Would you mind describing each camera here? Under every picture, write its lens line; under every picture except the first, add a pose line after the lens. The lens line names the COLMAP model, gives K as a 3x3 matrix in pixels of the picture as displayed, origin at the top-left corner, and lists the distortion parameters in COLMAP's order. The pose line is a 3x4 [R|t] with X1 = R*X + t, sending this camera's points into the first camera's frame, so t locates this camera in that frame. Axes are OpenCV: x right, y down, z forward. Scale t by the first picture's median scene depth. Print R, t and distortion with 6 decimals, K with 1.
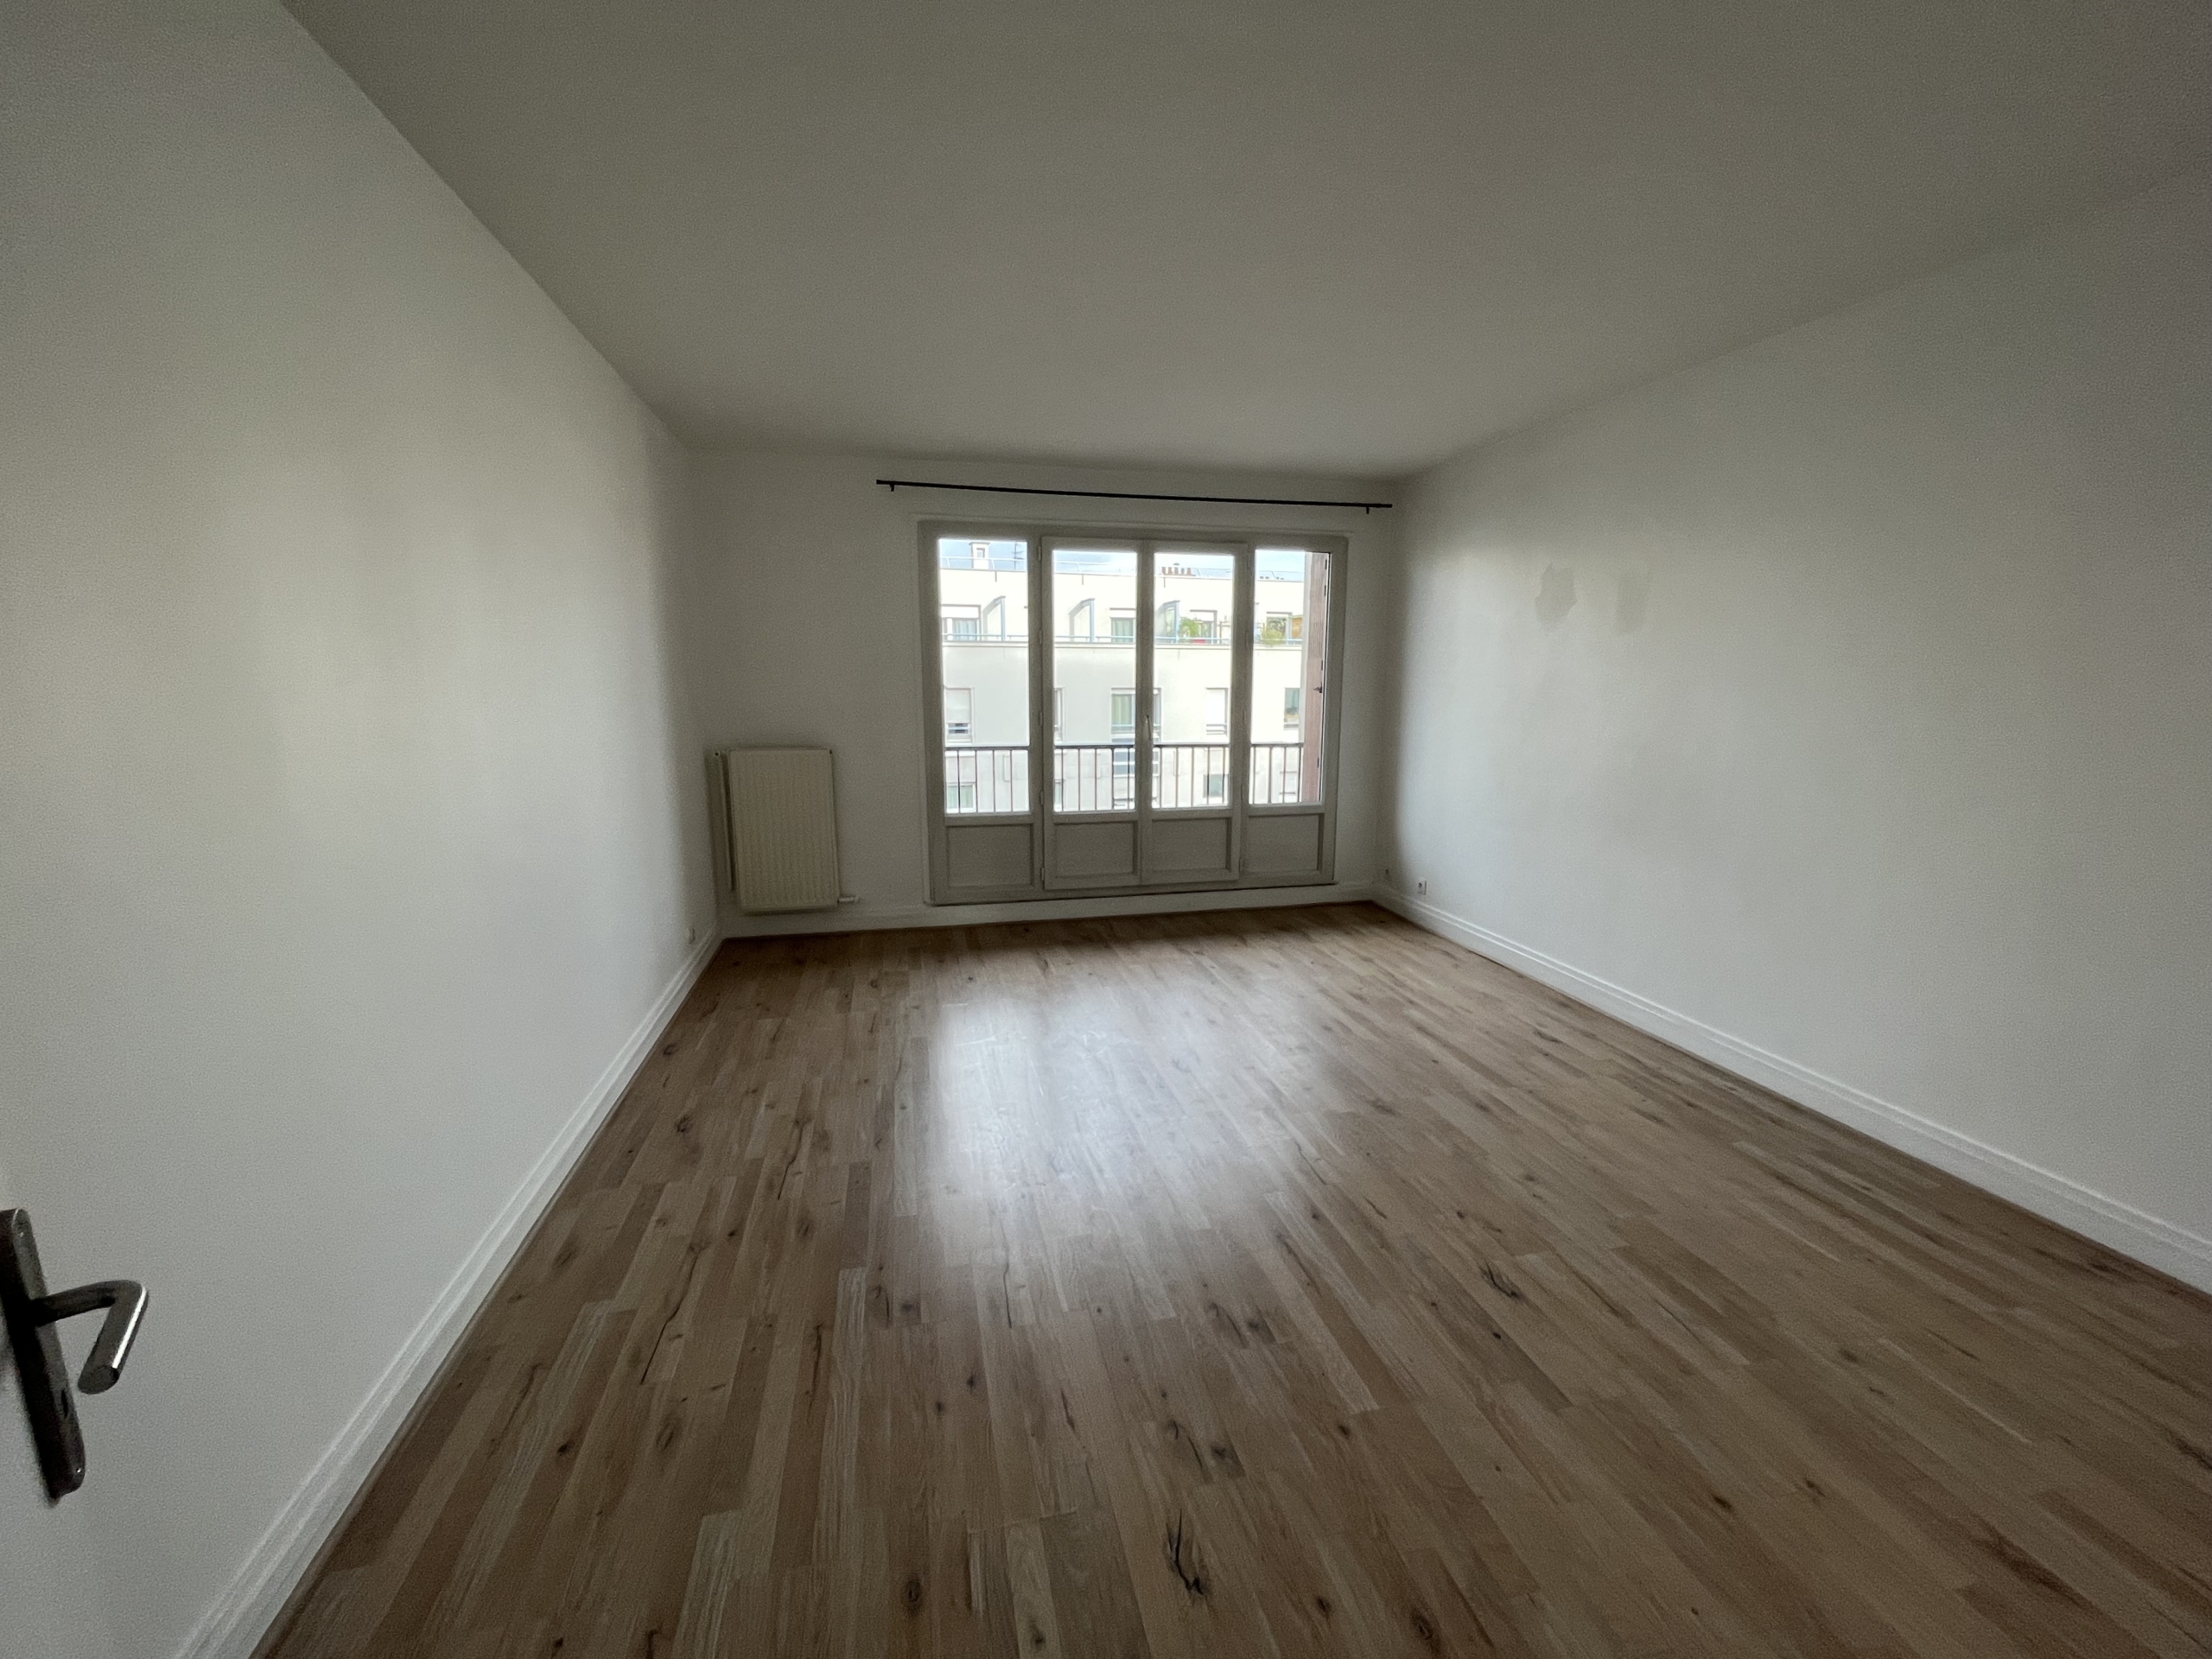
lens RADIAL K [[904.7, 0, 1116.3], [0, 904.7, 835.9], [0, 0, 1]] dist [-0.001414, -0.000334]
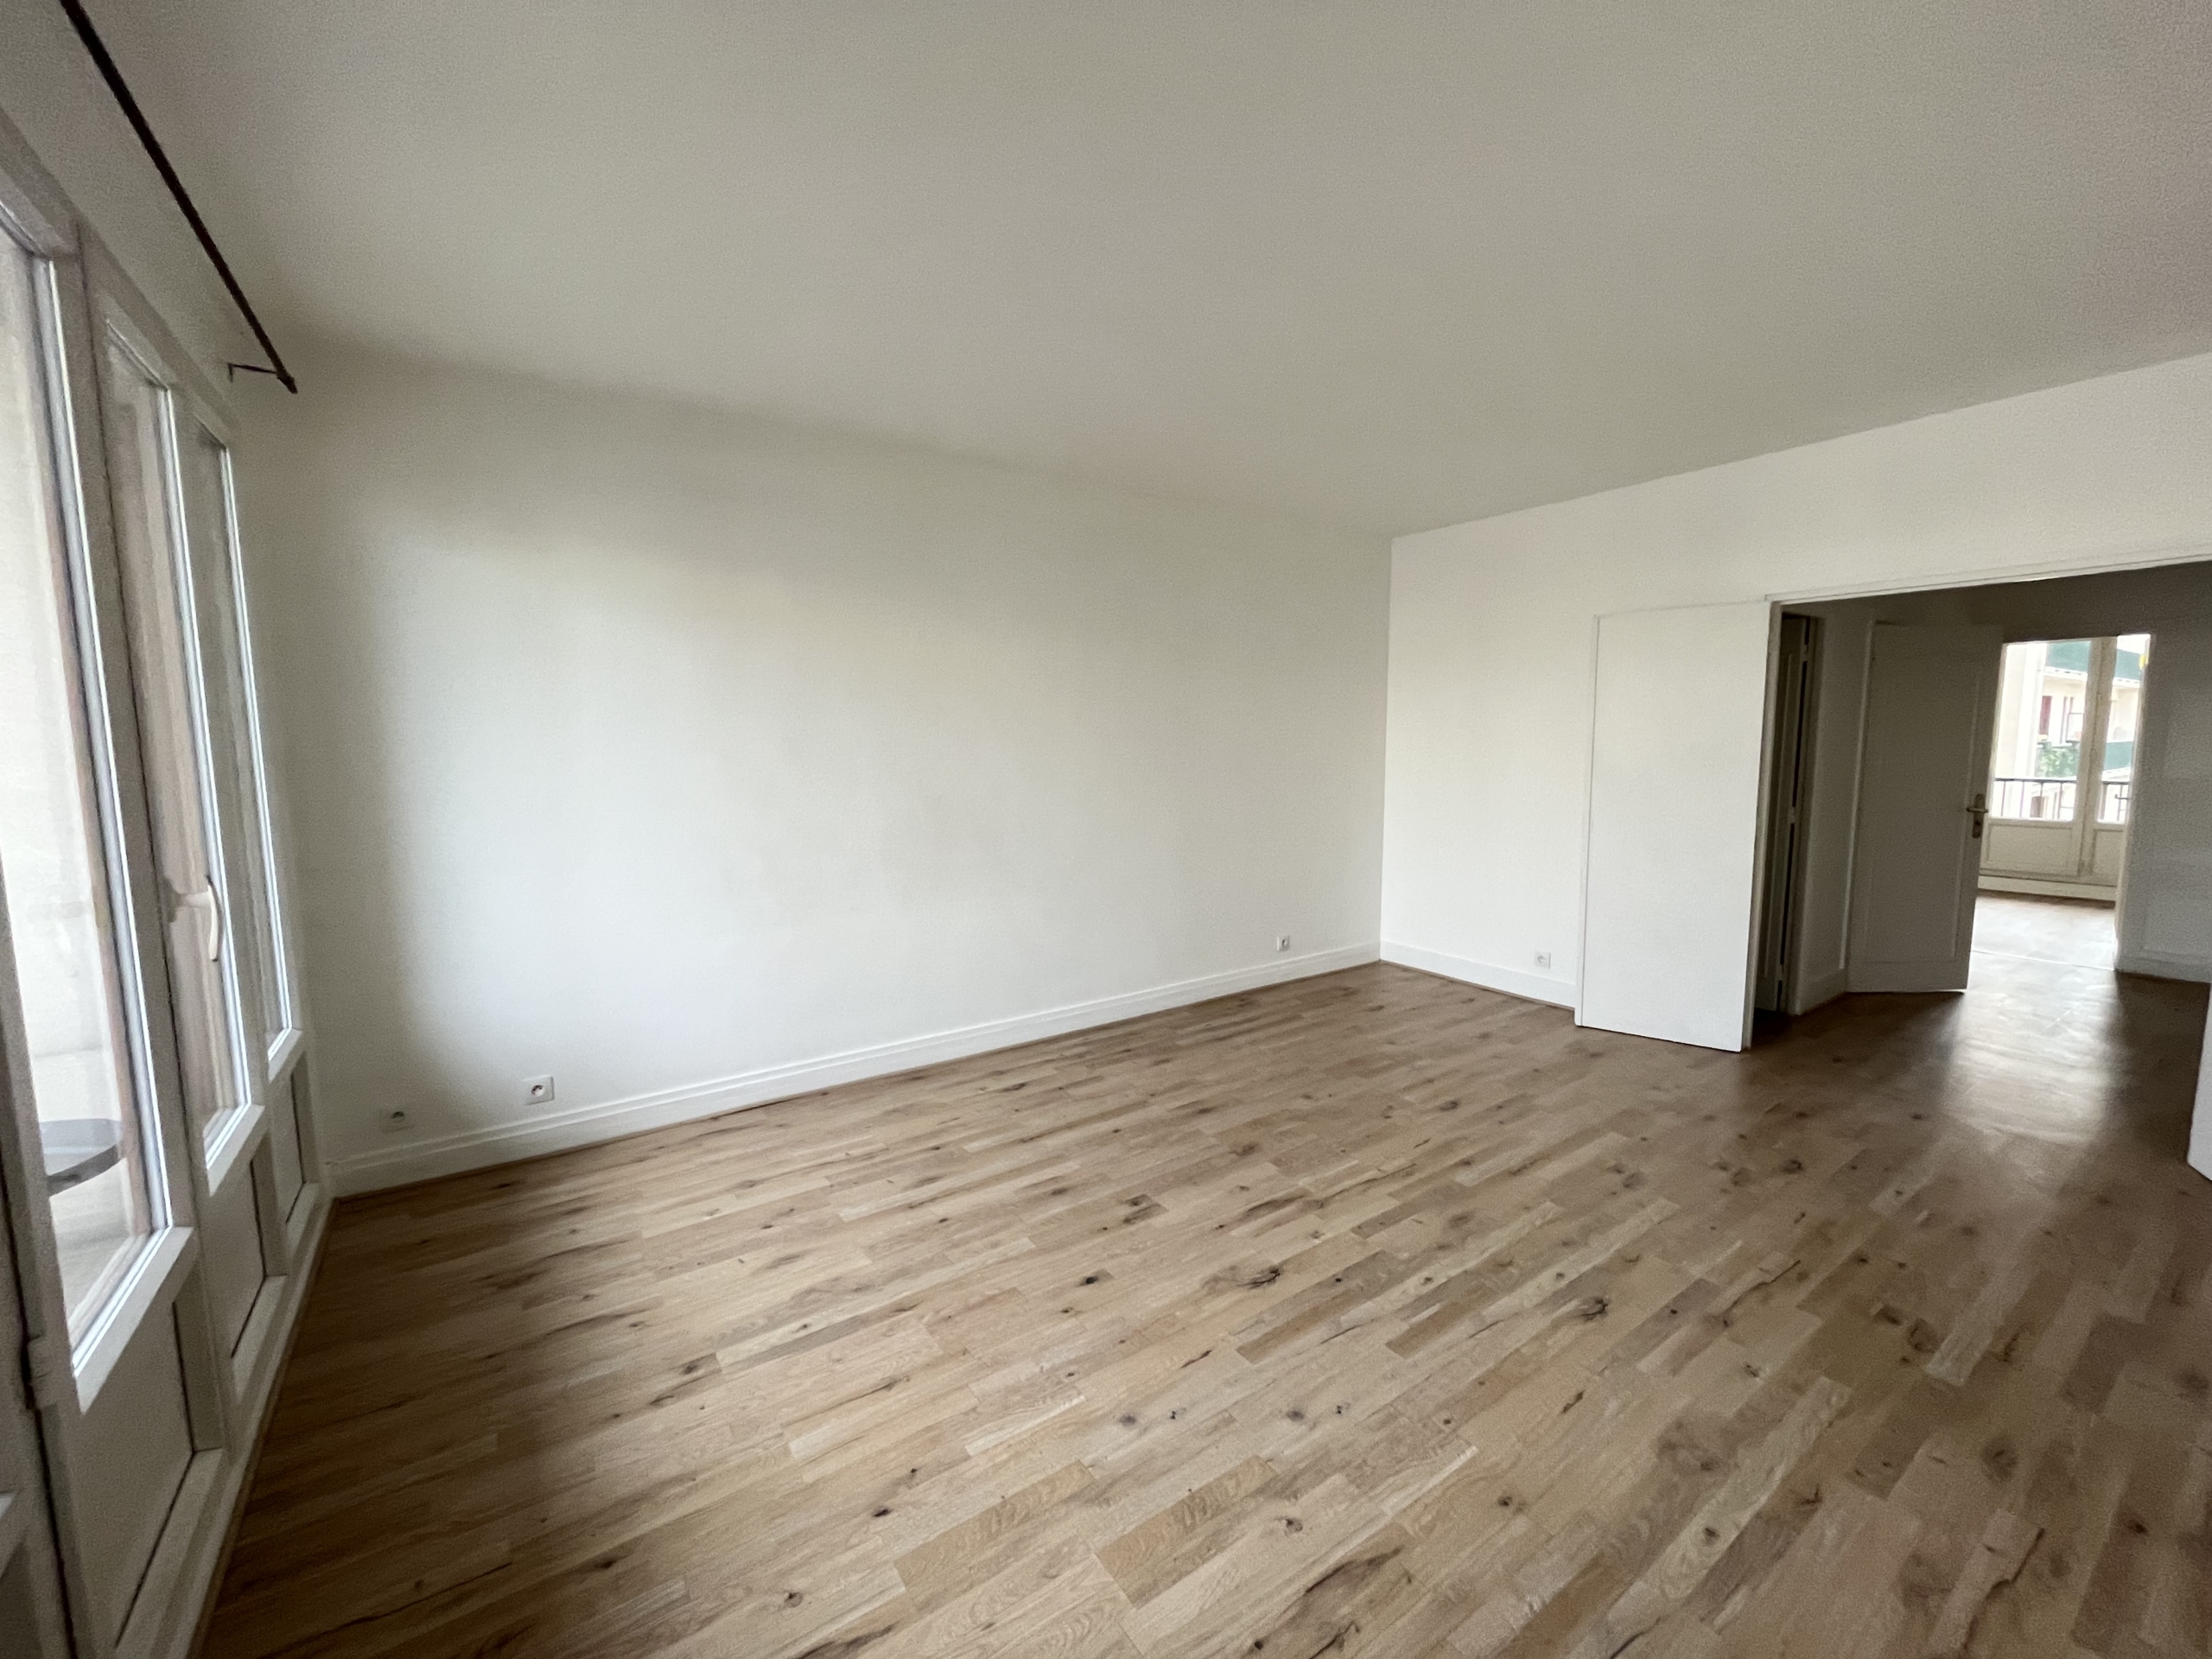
lens RADIAL K [[904.7, 0, 1116.2], [0, 904.7, 847.0], [0, 0, 1]] dist [-0.001414, -0.000334]
pose [[-0.372688, -0.111316, 0.921256, -0.531572], [0.169513, 0.967907, 0.185528, -0.233861], [-0.912342, 0.225309, -0.341858, 1.368491]]
